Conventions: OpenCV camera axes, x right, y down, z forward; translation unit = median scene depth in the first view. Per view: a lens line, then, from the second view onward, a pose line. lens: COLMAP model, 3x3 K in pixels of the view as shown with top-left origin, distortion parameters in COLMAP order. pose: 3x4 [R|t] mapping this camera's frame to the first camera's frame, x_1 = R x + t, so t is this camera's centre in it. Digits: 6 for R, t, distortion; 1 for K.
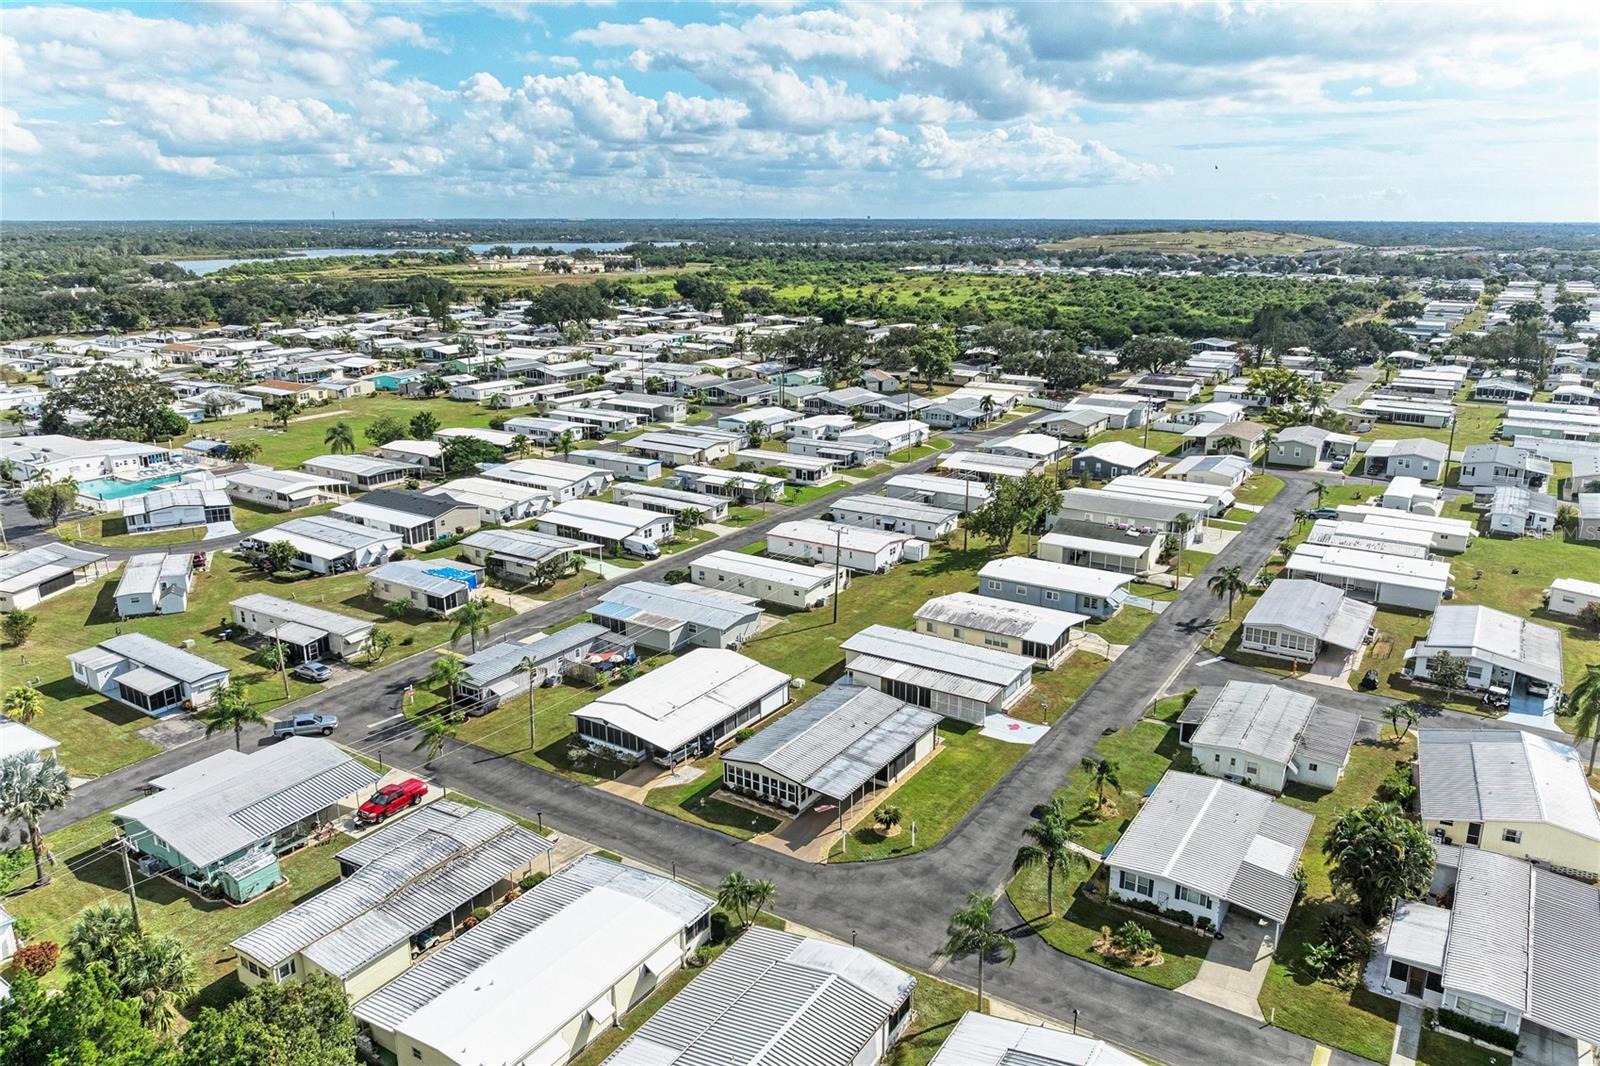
lens RADIAL K [[1121.5, 0, 800.0], [0, 1121.5, 533.0], [0, 0, 1]] dist [-0.014955, -0.000445]
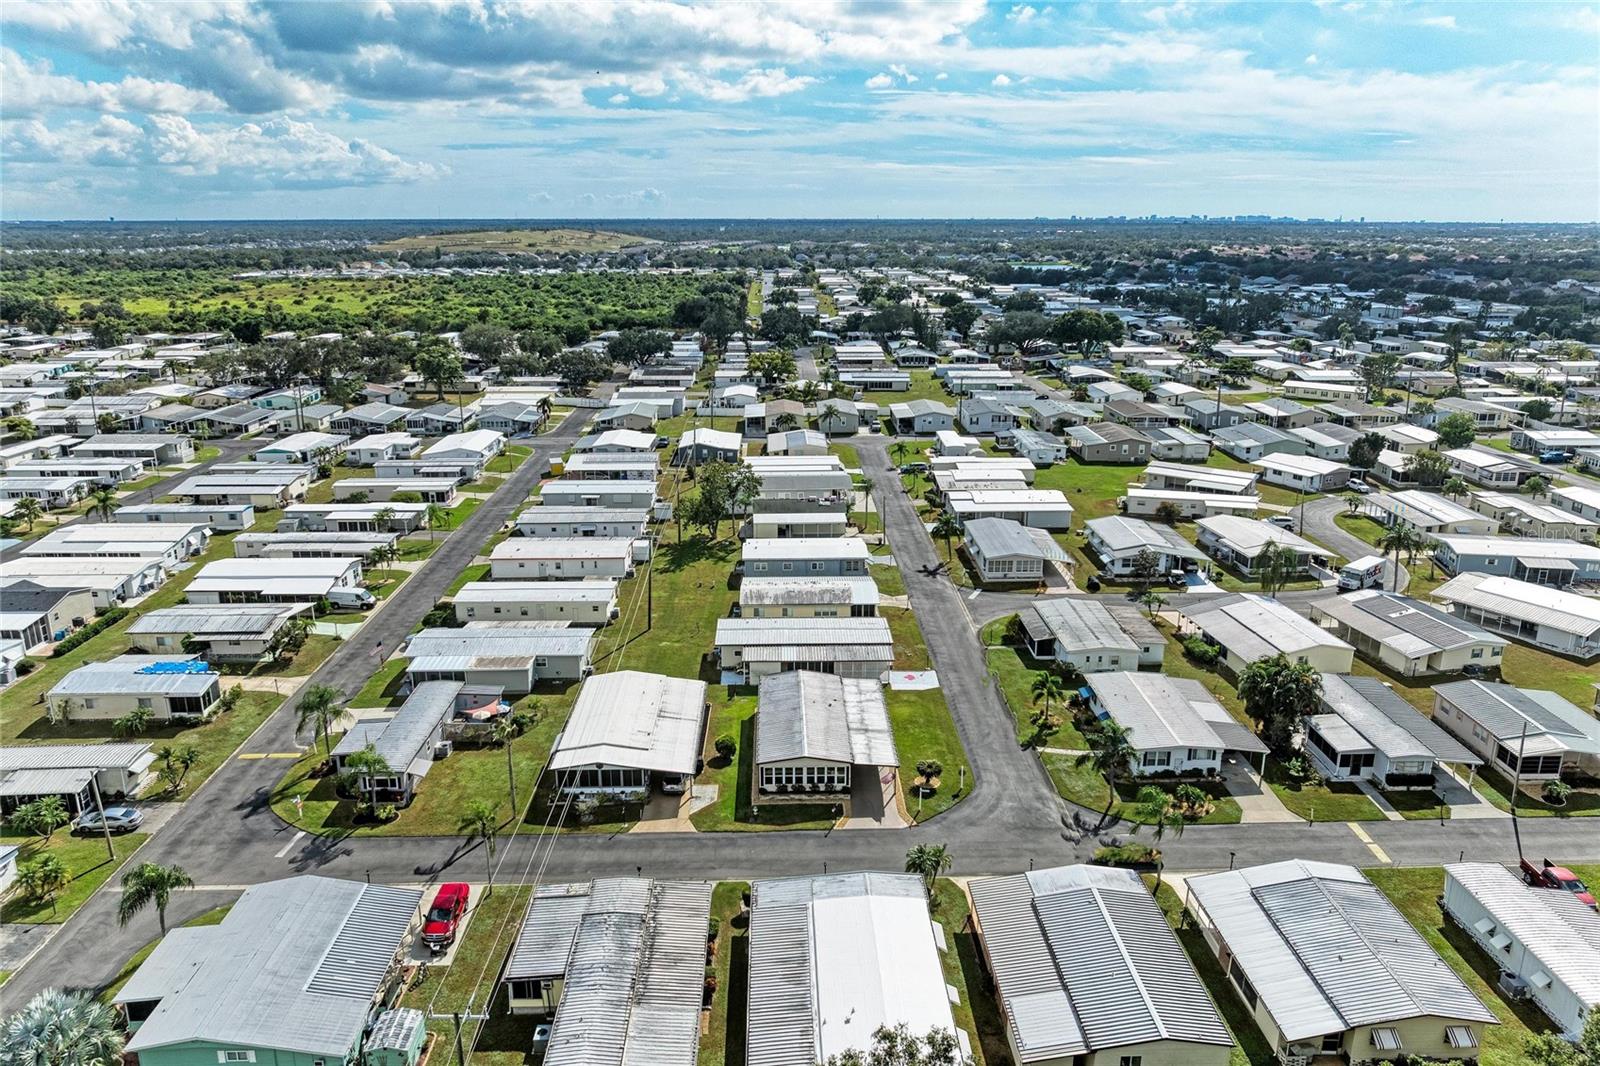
lens RADIAL K [[1134.3, 0, 800.0], [0, 1134.3, 533.0], [0, 0, 1]] dist [-0.014828, -0.008452]
pose [[0.826477, -0.151609, 0.542172, -0.307893], [0.152993, 0.987297, 0.042861, -0.020318], [-0.541783, 0.047525, 0.839173, 0.074504]]
